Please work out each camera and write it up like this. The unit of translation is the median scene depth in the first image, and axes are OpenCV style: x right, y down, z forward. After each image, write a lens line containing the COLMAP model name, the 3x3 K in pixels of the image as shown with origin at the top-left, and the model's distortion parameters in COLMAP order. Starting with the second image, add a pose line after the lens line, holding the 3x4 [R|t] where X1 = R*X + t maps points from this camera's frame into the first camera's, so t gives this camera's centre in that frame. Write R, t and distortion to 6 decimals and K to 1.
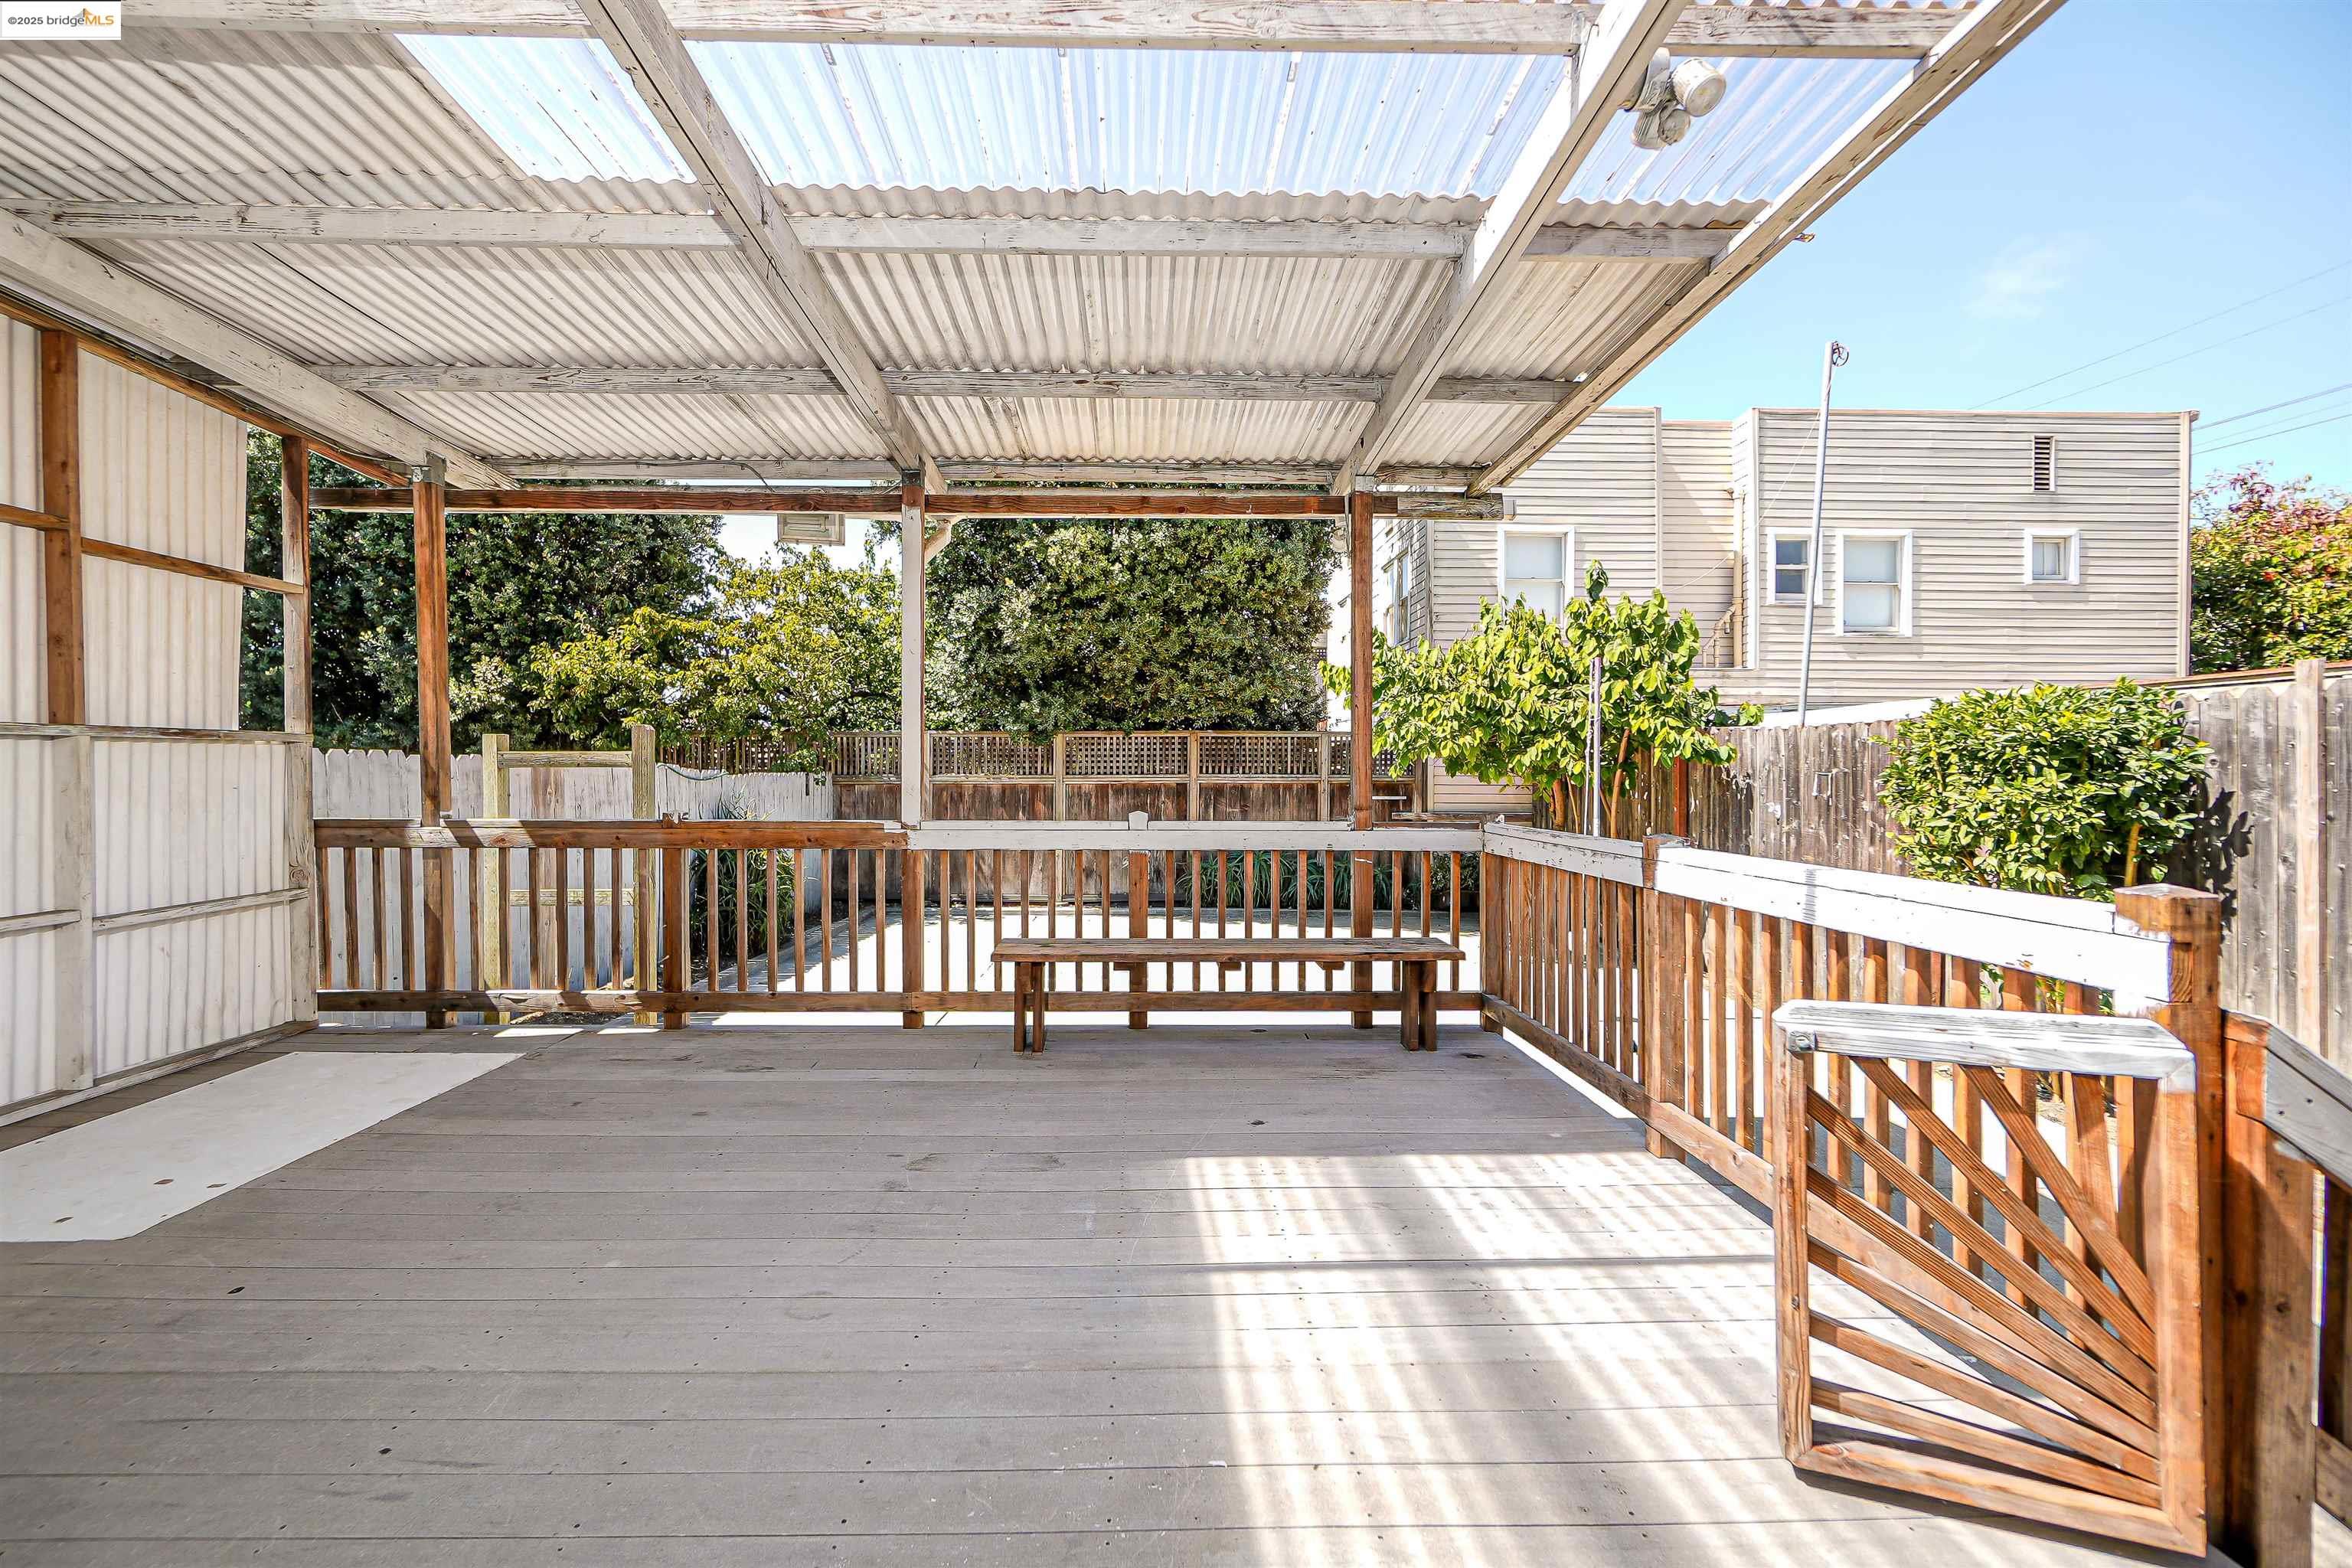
lens RADIAL K [[1054.1, 0, 1150.0], [0, 1054.1, 777.9], [0, 0, 1]] dist [-0.008791, 0.000527]
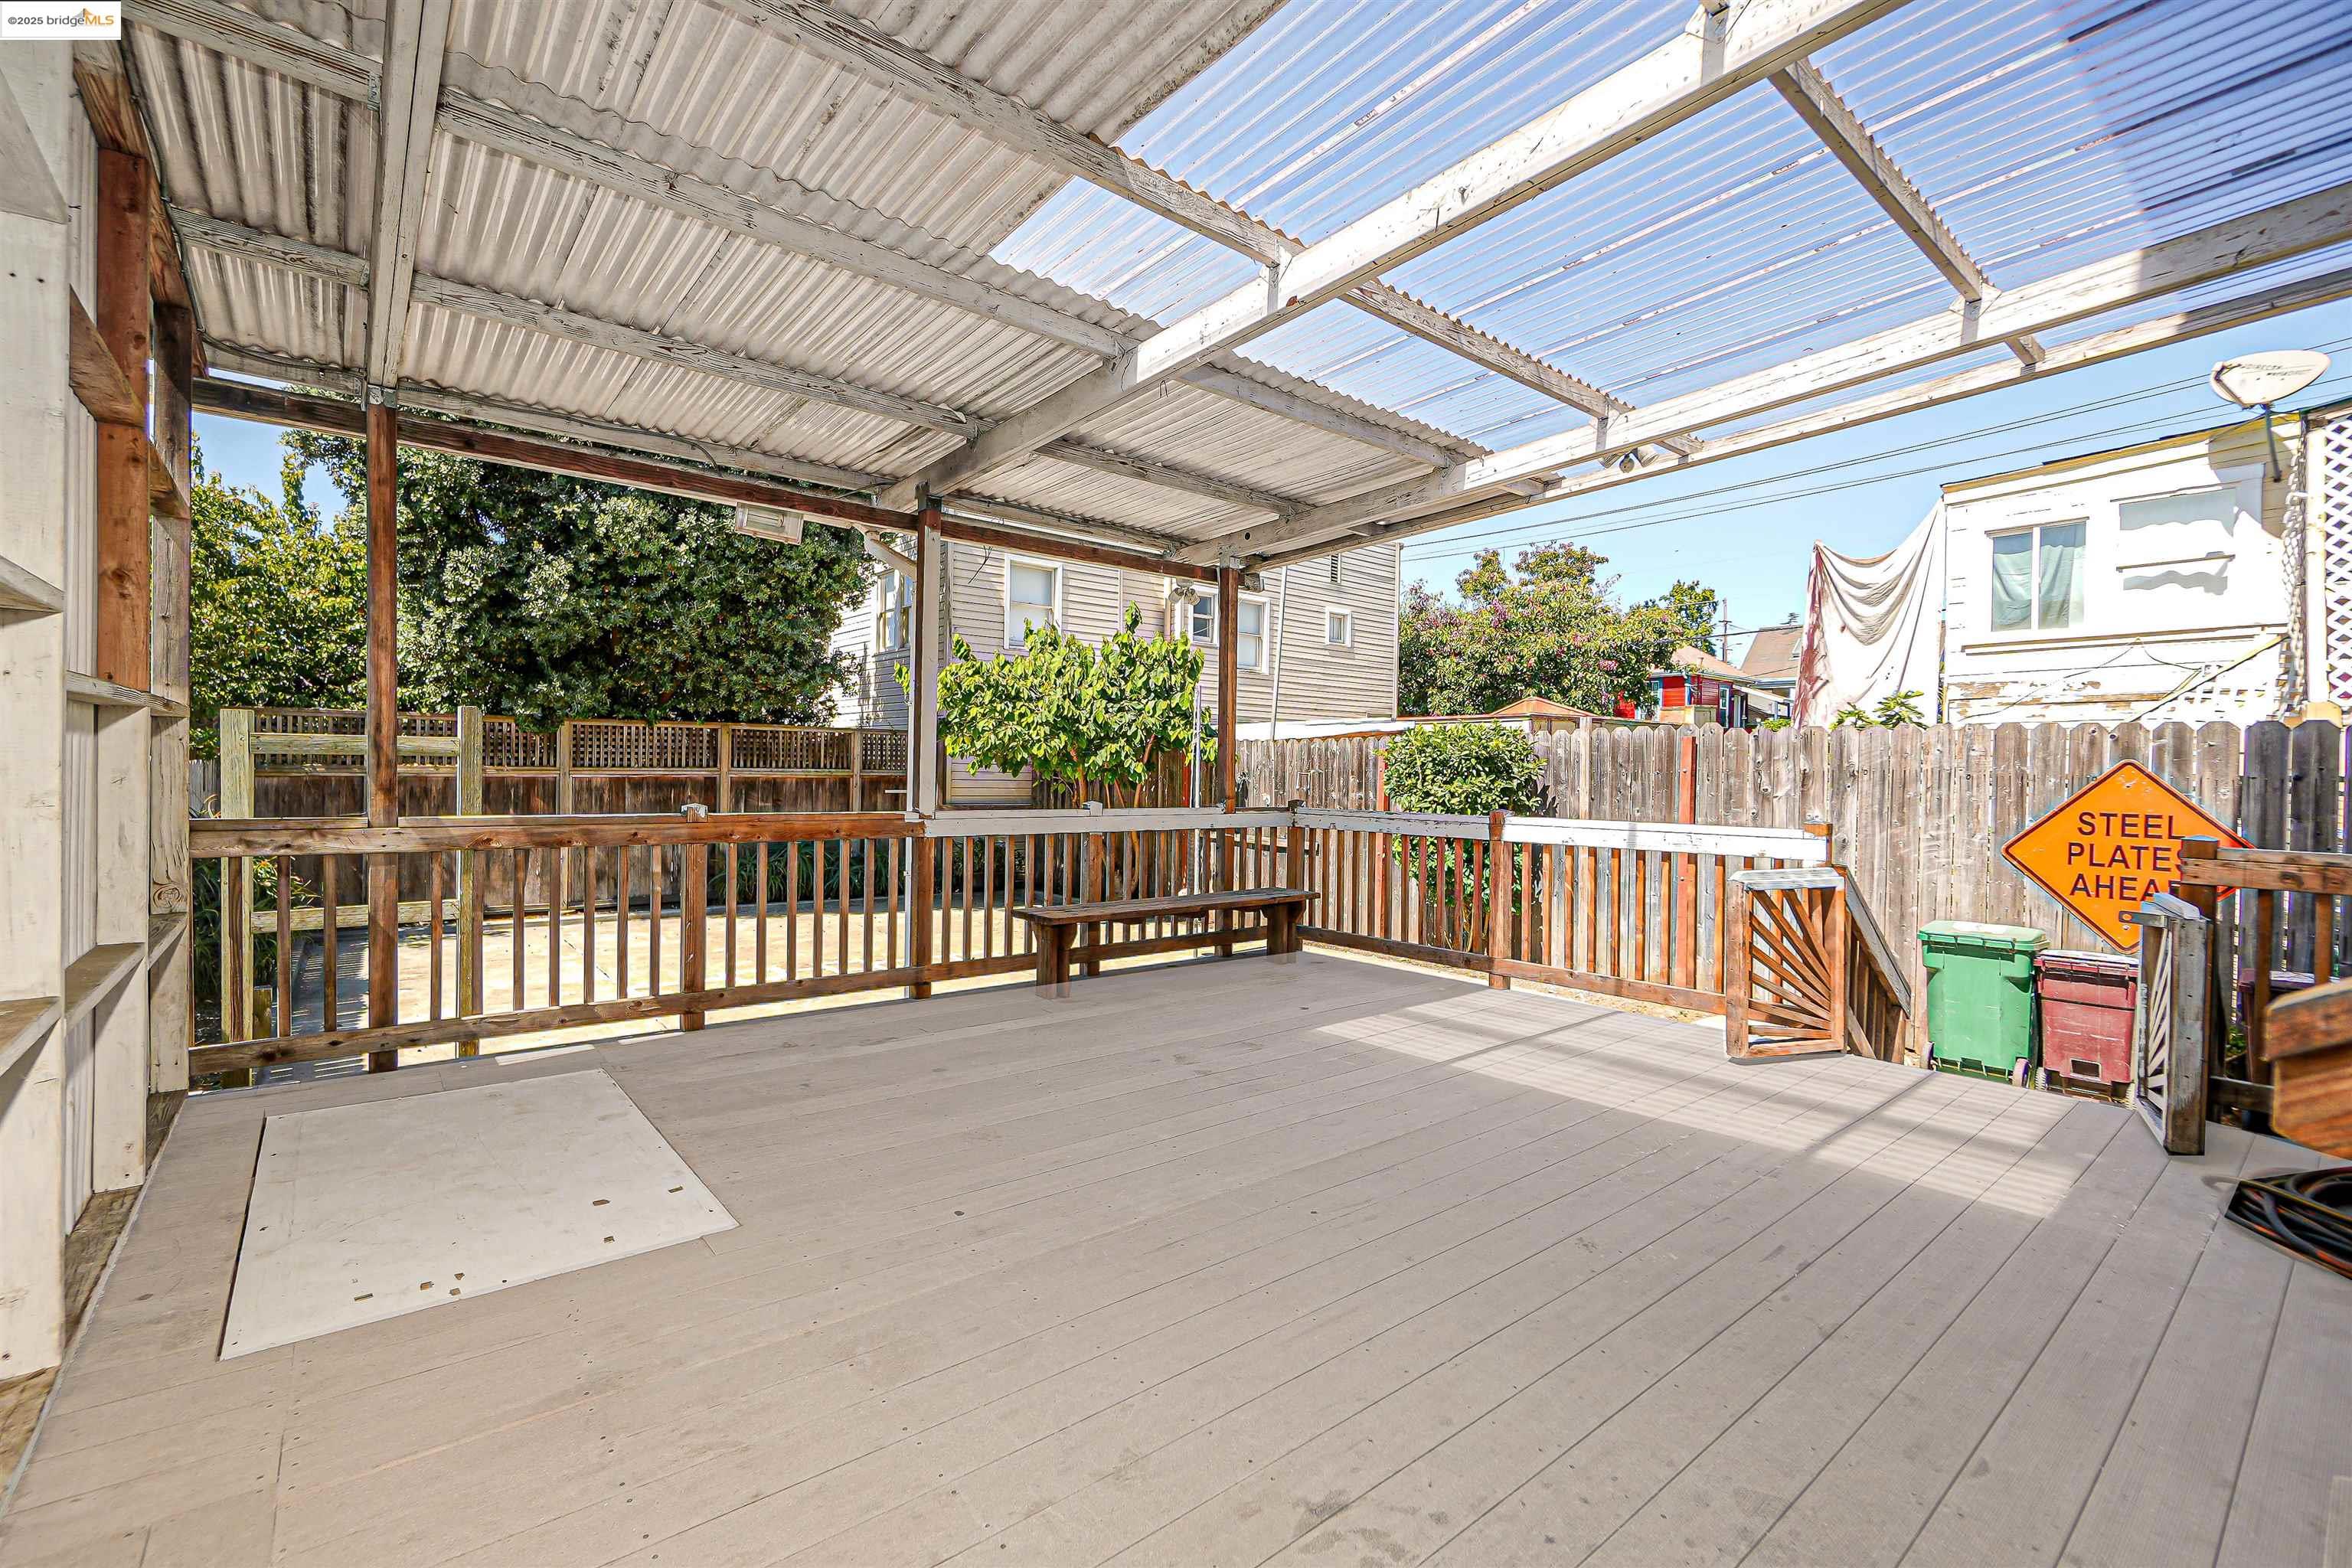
lens RADIAL K [[1029.7, 0, 1194.6], [0, 1029.7, 781.2], [0, 0, 1]] dist [-0.002720, -0.000488]
pose [[0.778486, 0.003046, 0.627655, -0.302756], [-0.008209, 0.999952, 0.005329, 0.000269], [-0.627608, -0.009301, 0.778474, -0.010248]]
